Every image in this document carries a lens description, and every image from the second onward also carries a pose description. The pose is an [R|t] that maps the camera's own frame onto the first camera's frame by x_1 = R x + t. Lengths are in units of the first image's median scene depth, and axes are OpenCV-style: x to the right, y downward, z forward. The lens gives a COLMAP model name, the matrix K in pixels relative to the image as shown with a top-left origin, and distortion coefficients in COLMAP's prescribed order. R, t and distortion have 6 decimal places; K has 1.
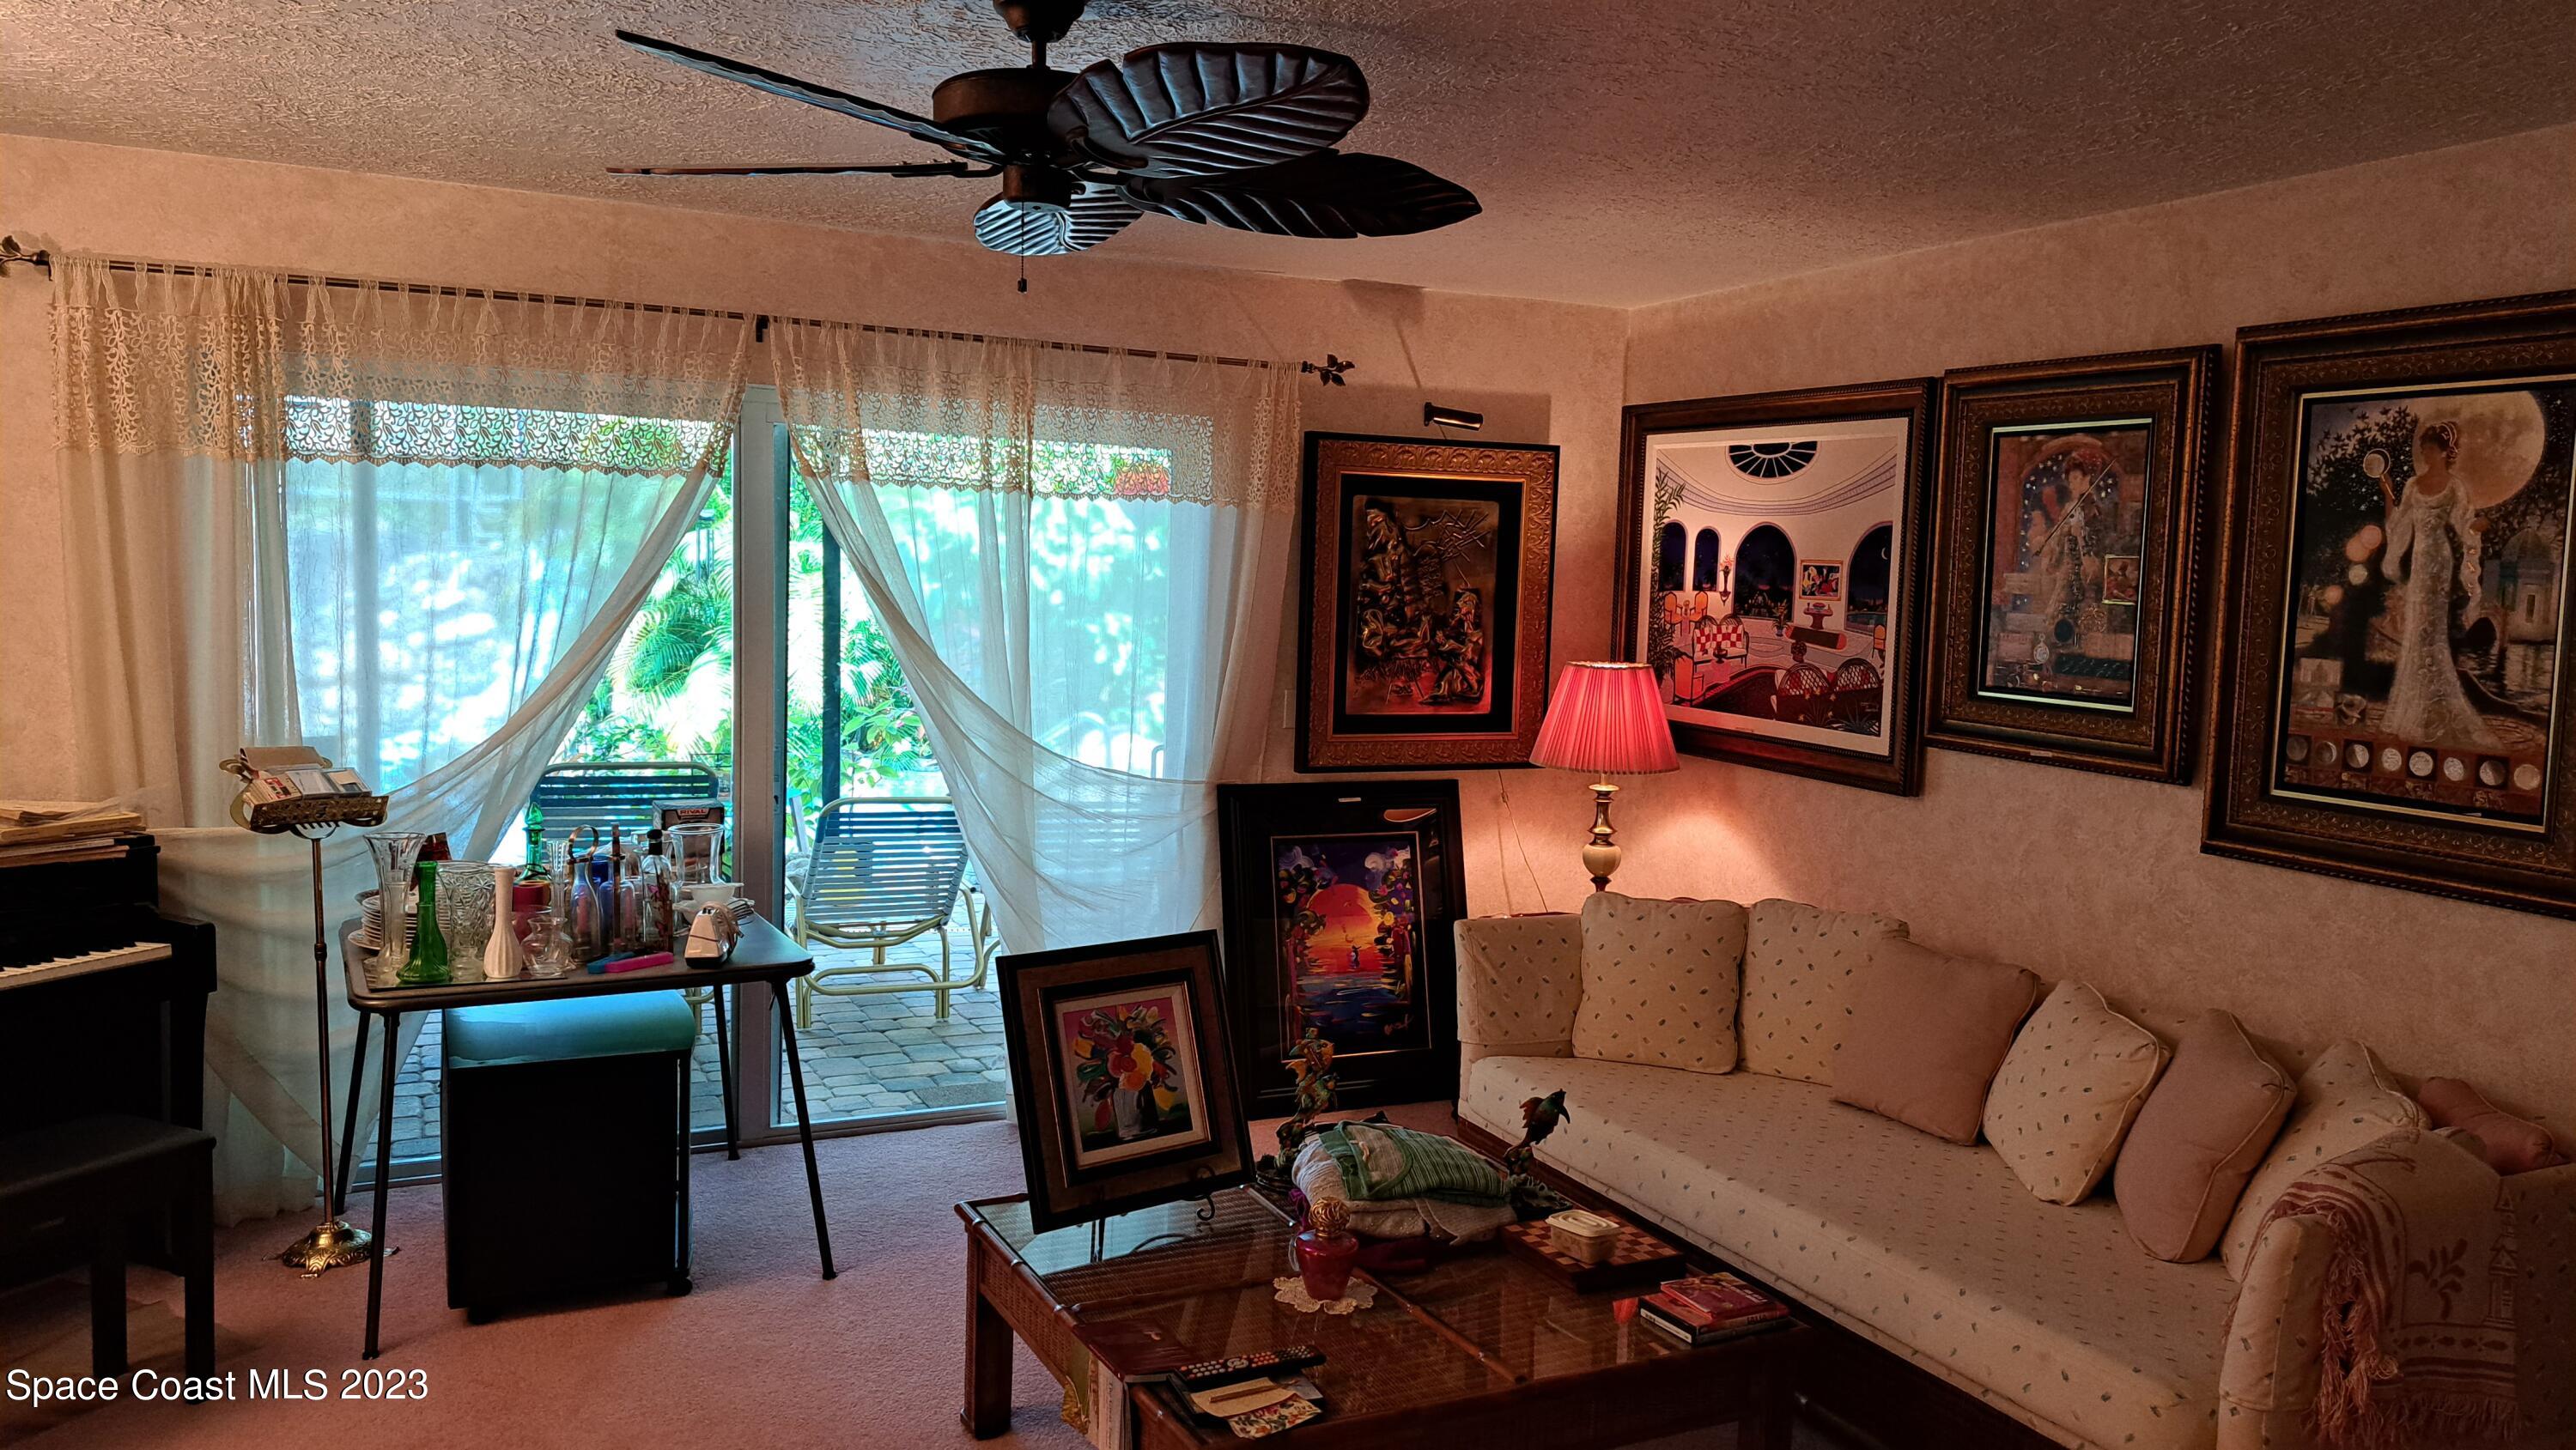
lens RADIAL K [[1765.1, 0, 1288.0], [0, 1765.1, 725.0], [0, 0, 1]] dist [0.002368, 0.000715]
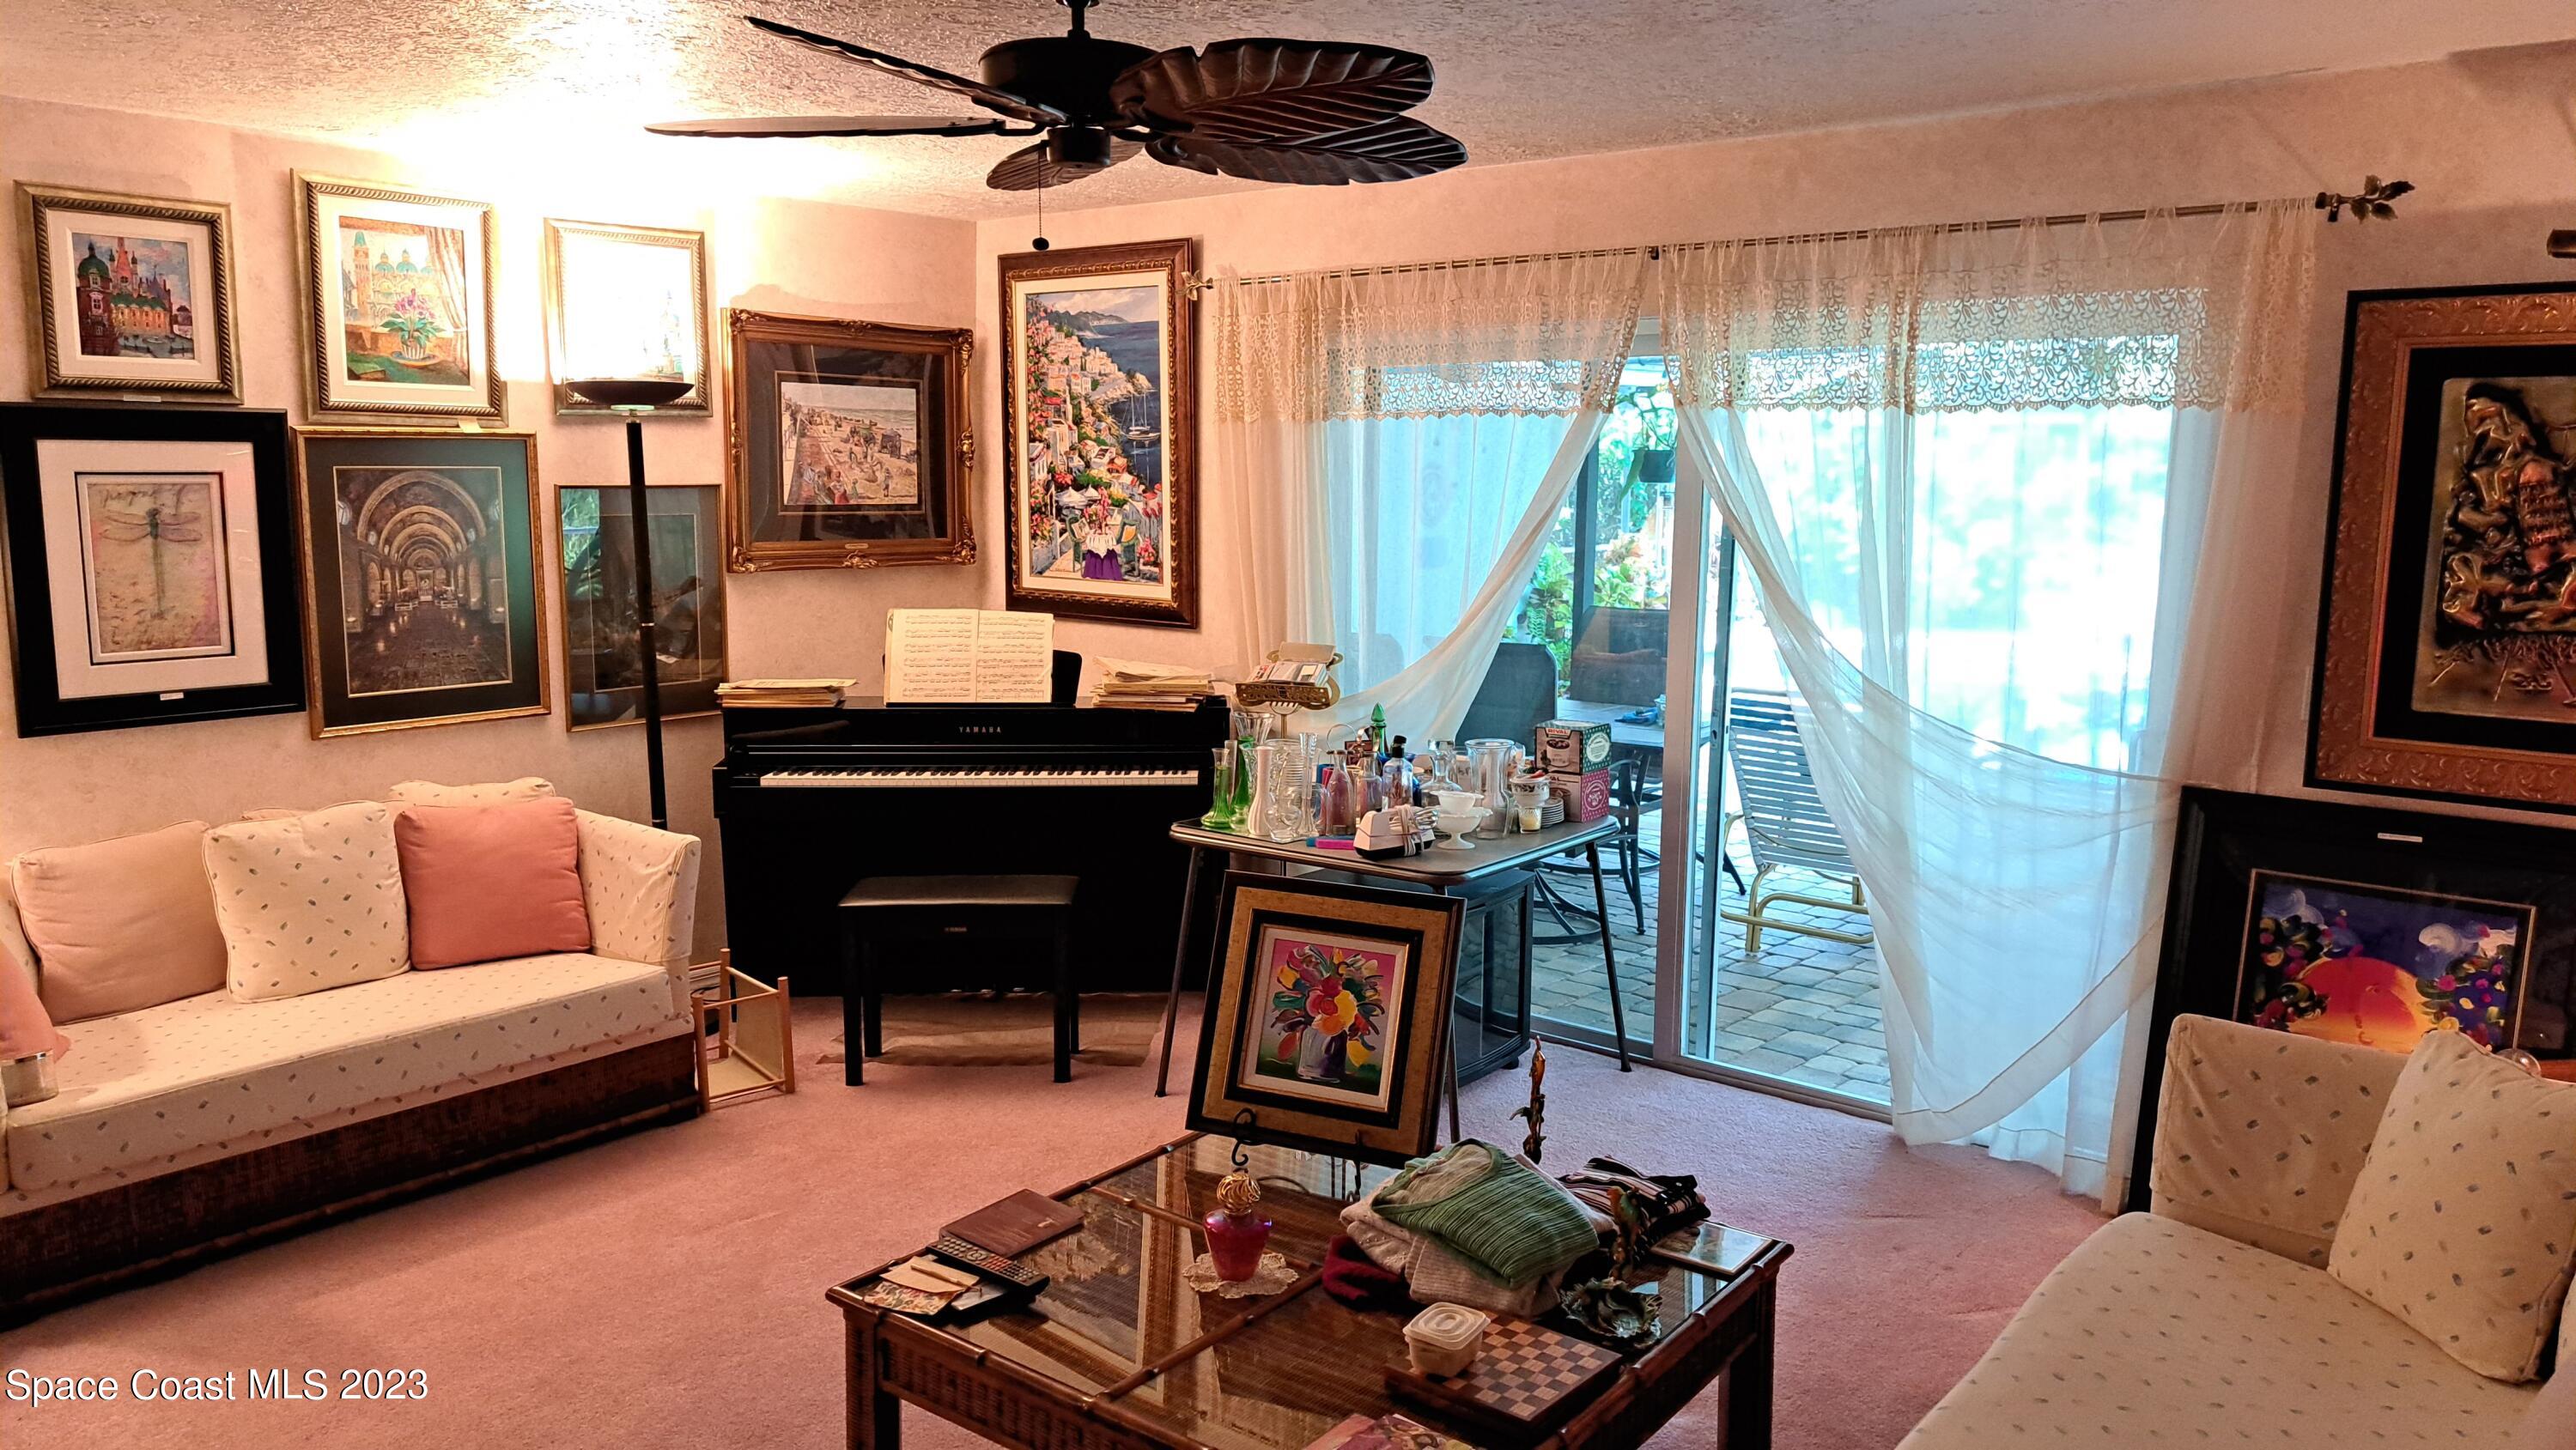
lens RADIAL K [[1813.5, 0, 1288.0], [0, 1813.5, 725.0], [0, 0, 1]] dist [-0.000908, -0.033678]
pose [[0.418425, 0.101338, -0.902580, 0.535737], [-0.068816, 0.994437, 0.079749, -0.029263], [0.905641, 0.028743, 0.423071, 0.367870]]
